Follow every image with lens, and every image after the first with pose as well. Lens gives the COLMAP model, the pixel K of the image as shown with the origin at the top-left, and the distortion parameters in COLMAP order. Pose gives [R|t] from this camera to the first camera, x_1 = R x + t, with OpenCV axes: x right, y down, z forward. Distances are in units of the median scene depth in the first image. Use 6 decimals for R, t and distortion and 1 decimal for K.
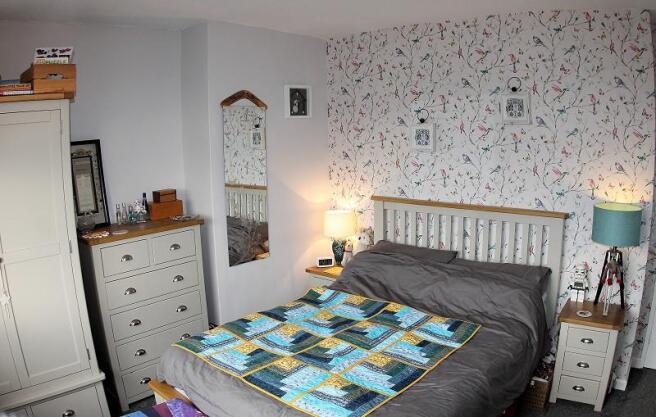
lens RADIAL K [[485.2, 0, 328.0], [0, 485.2, 208.5], [0, 0, 1]] dist [-0.302019, 0.001472]
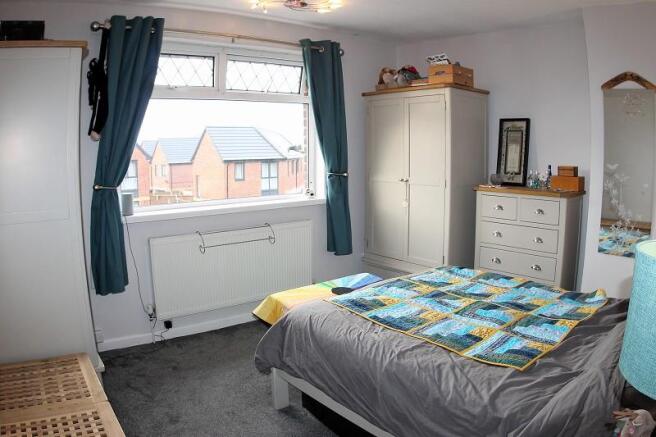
lens RADIAL K [[481.8, 0, 328.0], [0, 481.8, 218.5], [0, 0, 1]] dist [-0.333887, 0.106811]
pose [[-0.189972, 0.162085, -0.968318, 0.909410], [-0.132763, 0.972978, 0.188911, -0.043510], [0.972772, 0.164445, -0.163320, 0.733141]]
